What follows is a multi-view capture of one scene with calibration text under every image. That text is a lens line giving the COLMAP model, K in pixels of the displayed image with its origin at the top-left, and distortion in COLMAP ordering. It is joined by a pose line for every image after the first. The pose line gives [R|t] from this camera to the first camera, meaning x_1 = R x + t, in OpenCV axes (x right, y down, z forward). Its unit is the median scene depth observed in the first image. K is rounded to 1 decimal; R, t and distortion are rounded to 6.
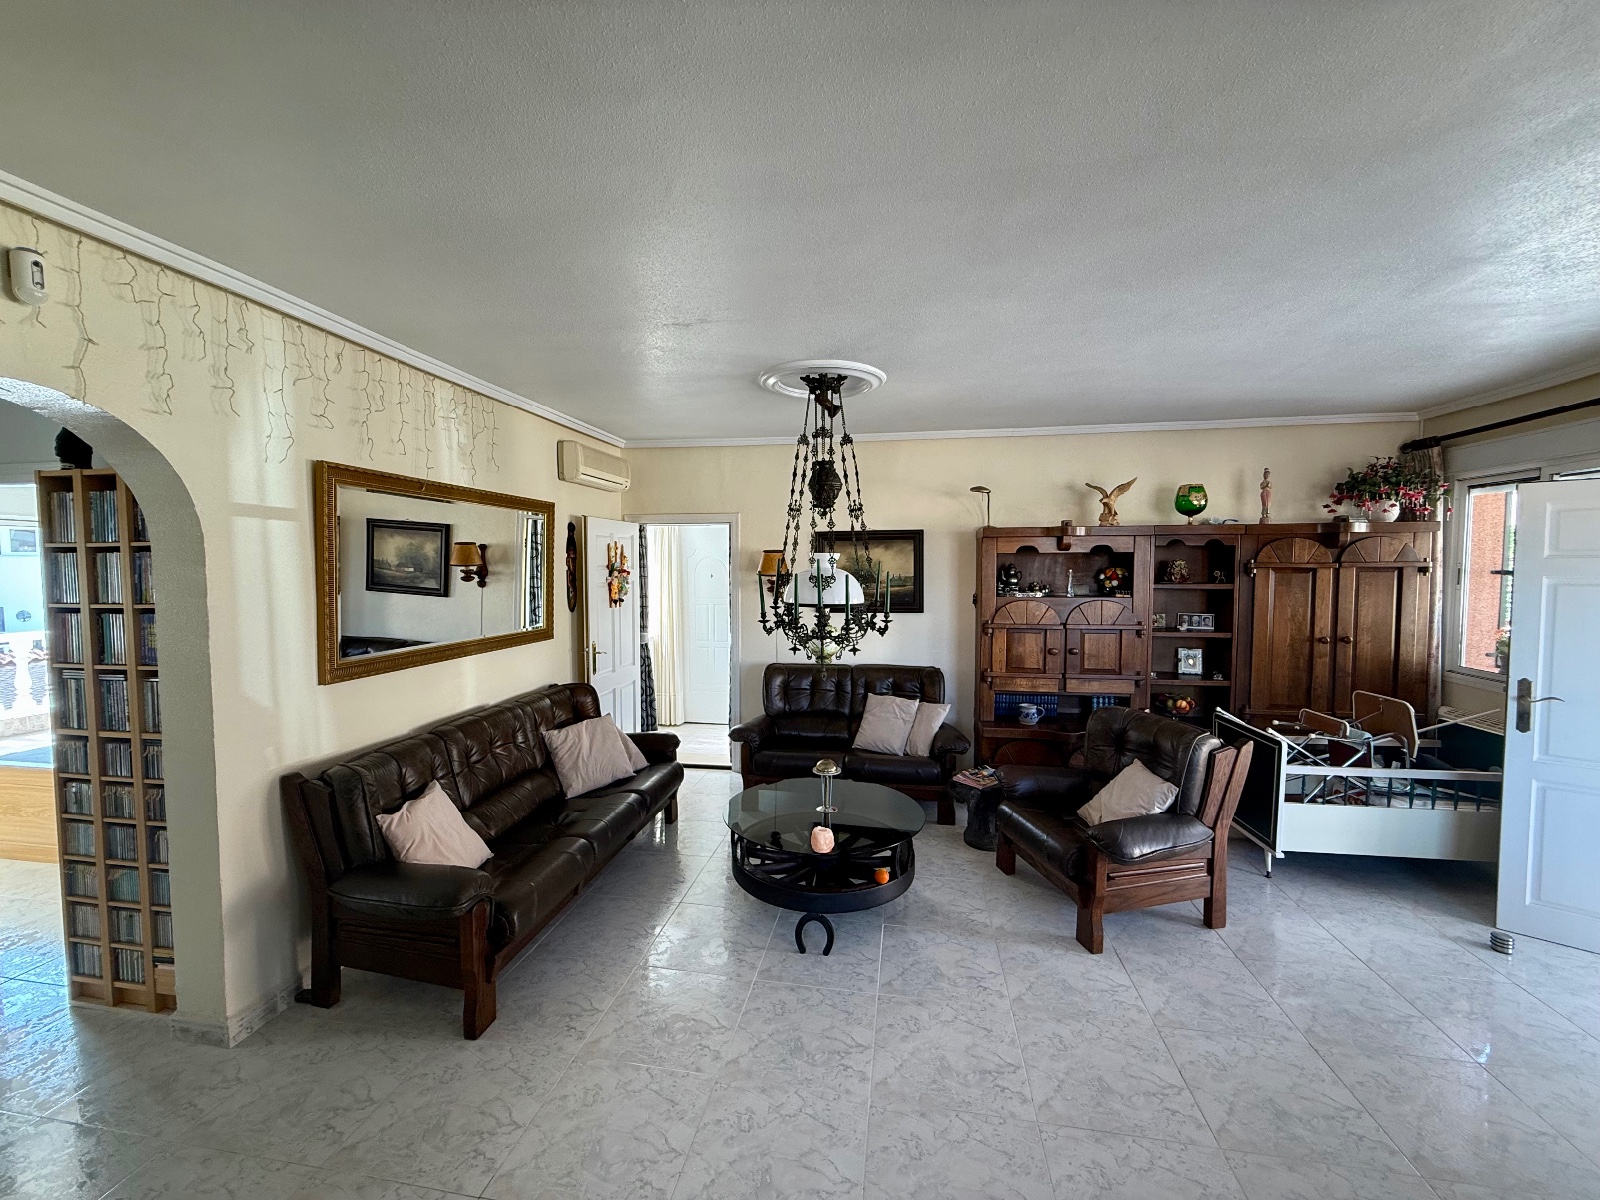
lens RADIAL K [[638.8, 0, 791.8], [0, 638.8, 597.6], [0, 0, 1]] dist [0.002575, -0.000102]
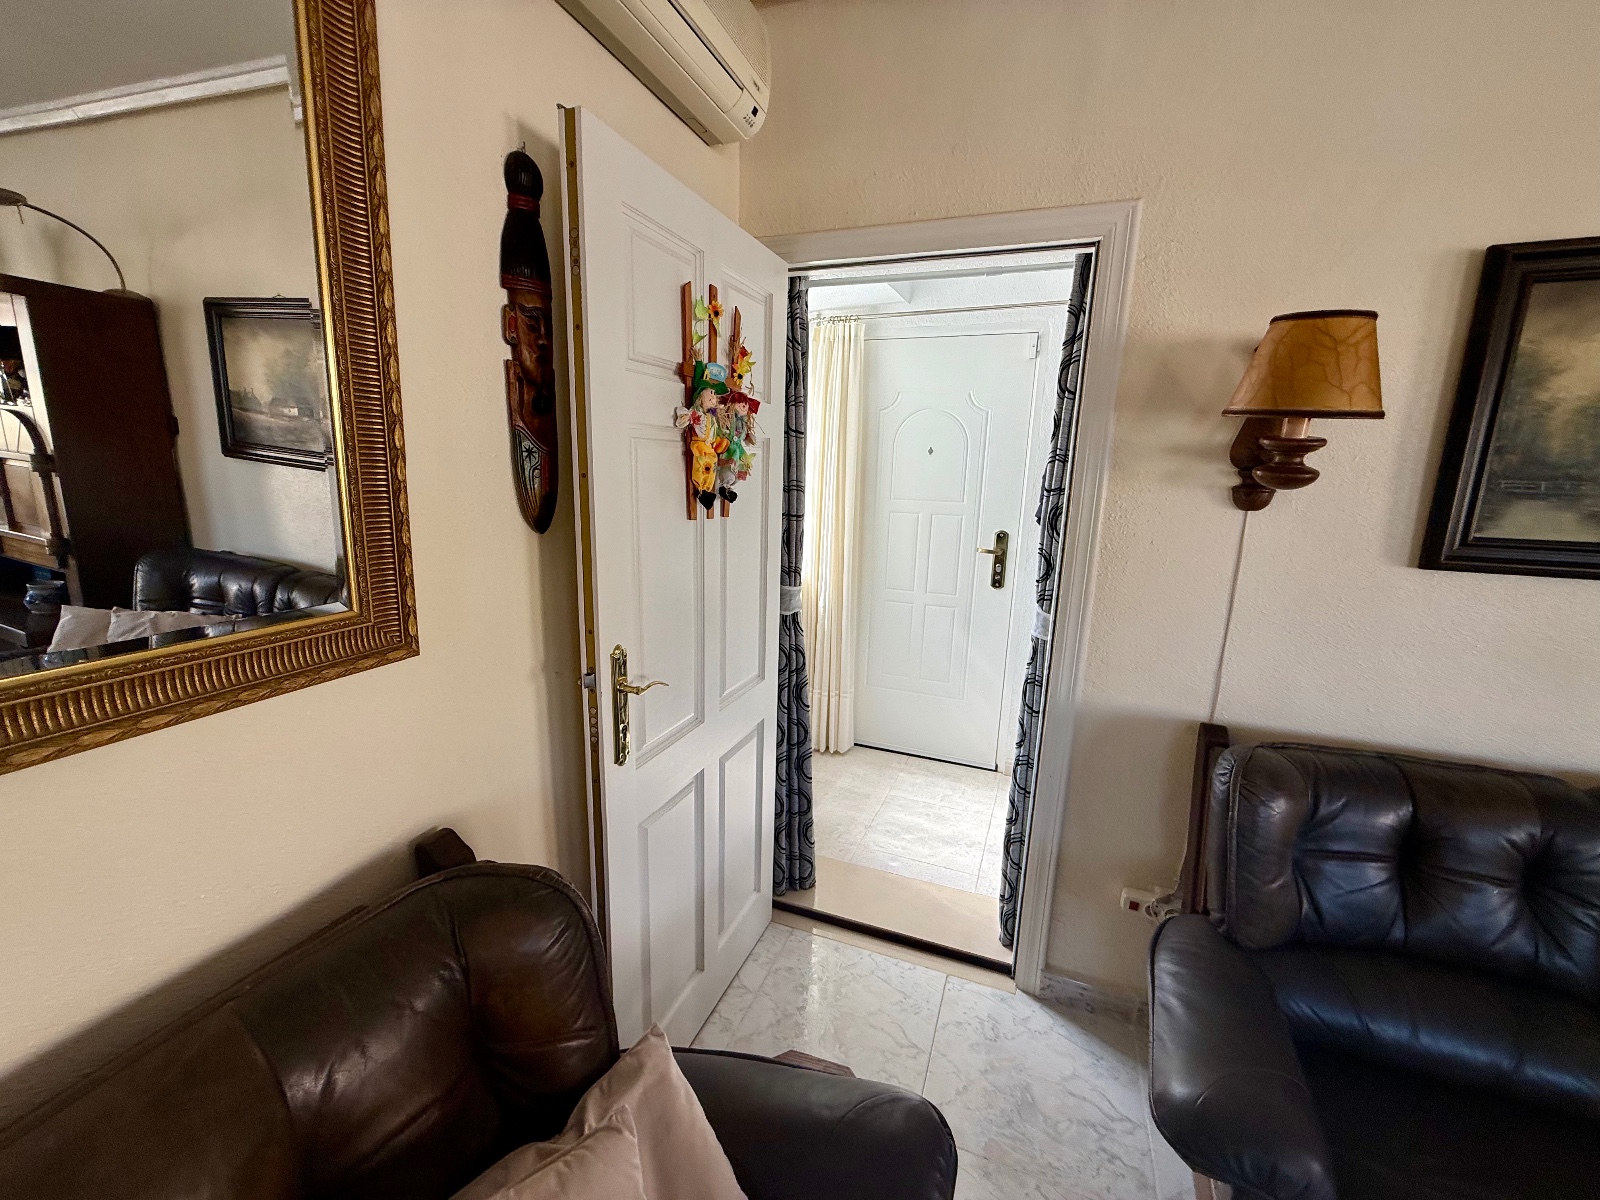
lens RADIAL K [[638.8, 0, 794.4], [0, 638.8, 588.7], [0, 0, 1]] dist [0.002575, -0.000102]
pose [[0.980527, 0.062593, -0.186143, -0.202223], [-0.036443, 0.989378, 0.140720, 0.004952], [0.192974, -0.131197, 0.972393, 0.807706]]
